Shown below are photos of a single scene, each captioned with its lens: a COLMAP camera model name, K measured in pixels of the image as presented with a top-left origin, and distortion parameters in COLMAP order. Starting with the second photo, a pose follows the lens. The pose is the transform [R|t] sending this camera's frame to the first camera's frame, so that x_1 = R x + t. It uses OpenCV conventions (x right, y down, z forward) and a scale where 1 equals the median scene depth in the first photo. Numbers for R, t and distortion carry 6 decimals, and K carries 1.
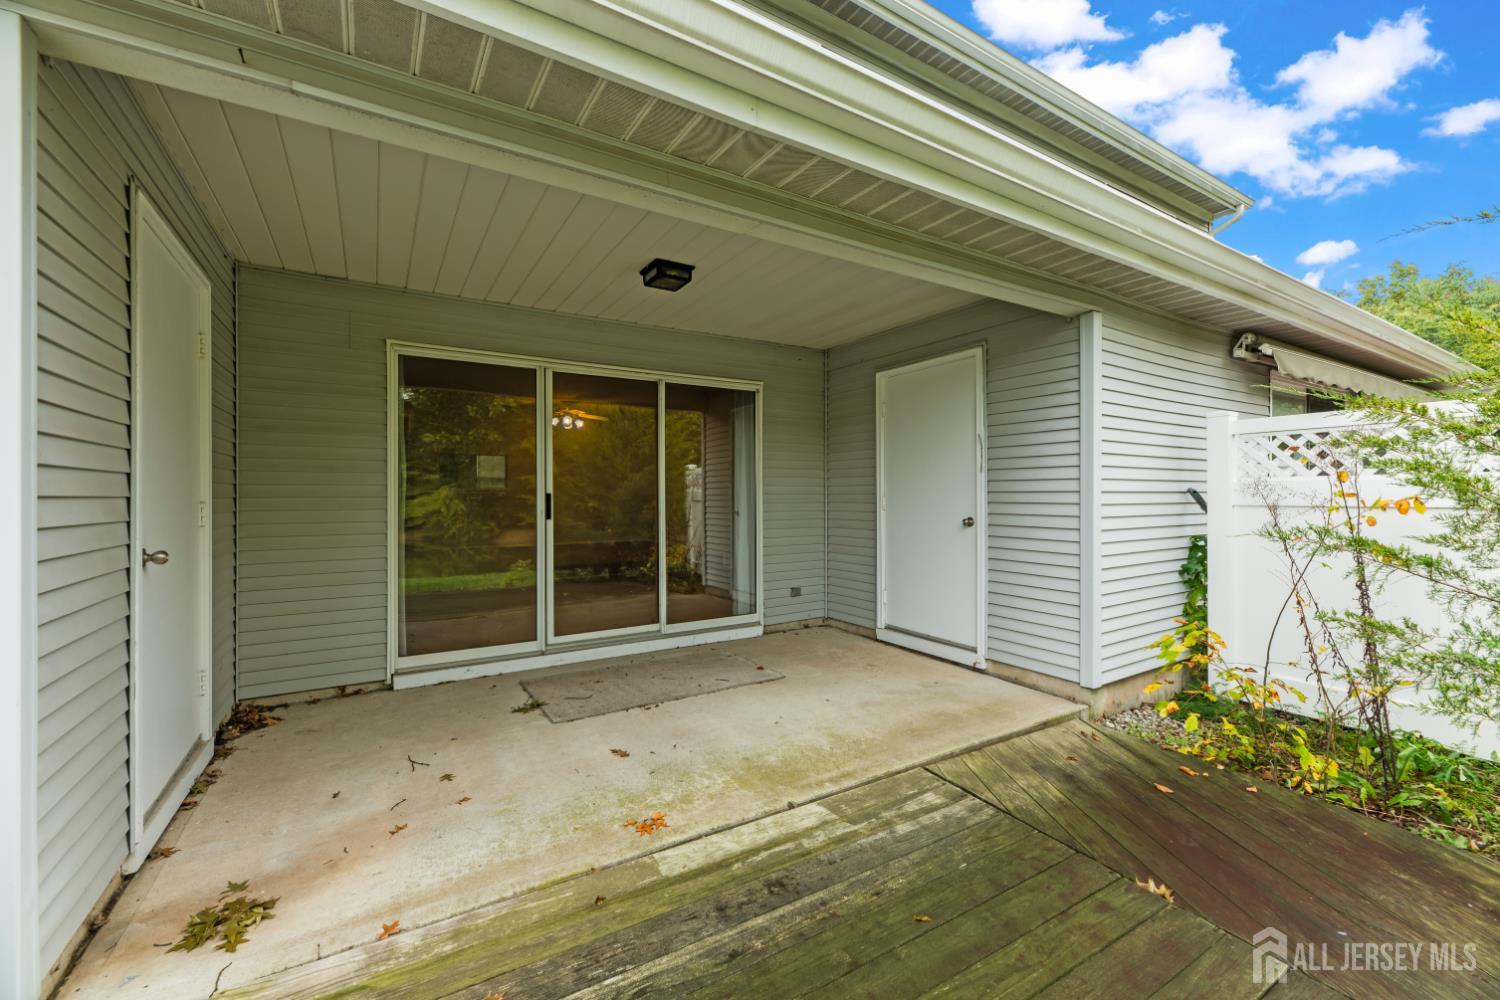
lens RADIAL K [[606.8, 0, 748.0], [0, 606.8, 495.6], [0, 0, 1]] dist [-0.000100, -0.000052]
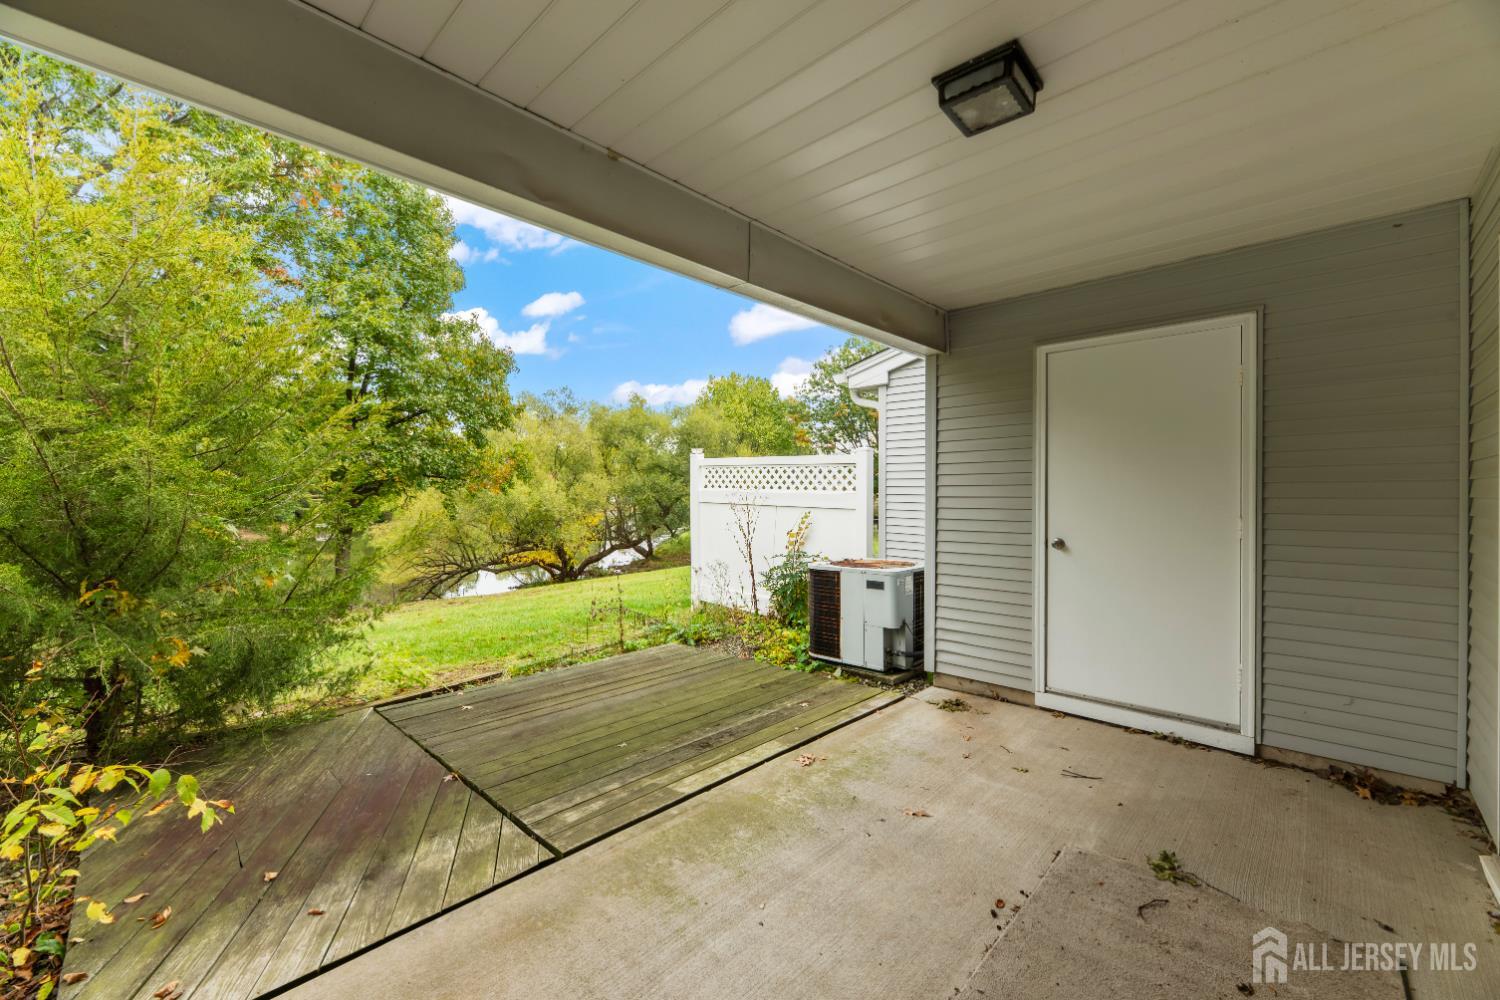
lens RADIAL K [[606.8, 0, 750.5], [0, 606.8, 499.7], [0, 0, 1]] dist [-0.000100, -0.000052]
pose [[-0.966023, 0.003052, -0.258439, 0.282778], [0.001974, 0.999988, 0.004433, -0.033024], [0.258449, 0.003772, -0.966017, 2.103271]]
